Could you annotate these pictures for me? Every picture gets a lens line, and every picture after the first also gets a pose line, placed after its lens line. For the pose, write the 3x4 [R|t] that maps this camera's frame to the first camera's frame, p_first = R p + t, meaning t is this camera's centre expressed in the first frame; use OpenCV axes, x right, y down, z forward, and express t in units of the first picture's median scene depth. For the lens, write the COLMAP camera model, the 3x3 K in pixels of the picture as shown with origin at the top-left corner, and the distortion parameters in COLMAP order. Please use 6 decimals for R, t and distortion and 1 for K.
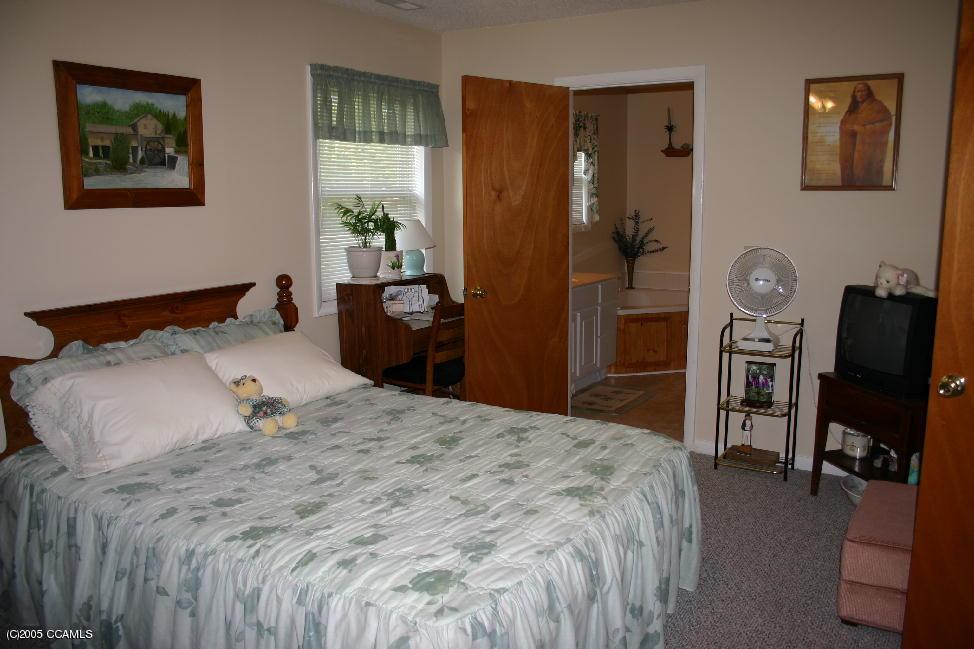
lens RADIAL K [[776.7, 0, 484.3], [0, 776.7, 336.2], [0, 0, 1]] dist [-0.160359, 0.135358]
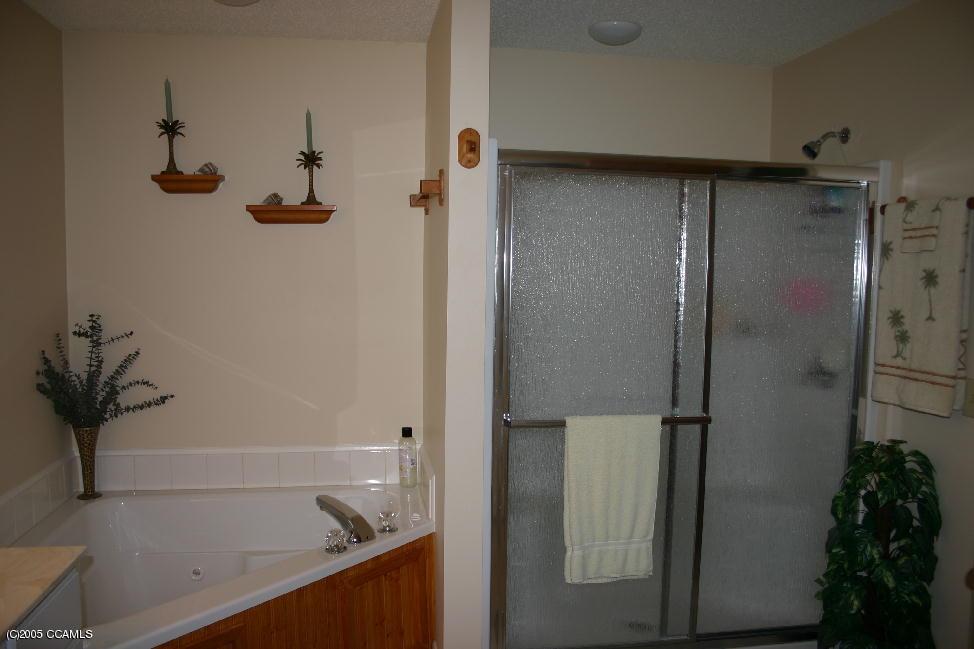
lens RADIAL K [[776.7, 0, 484.3], [0, 776.7, 336.2], [0, 0, 1]] dist [-0.160359, 0.135358]
pose [[0.747369, -0.039090, 0.663258, 0.084055], [0.103136, 0.992993, -0.057691, -0.106773], [-0.656356, 0.111523, 0.746164, 0.555299]]
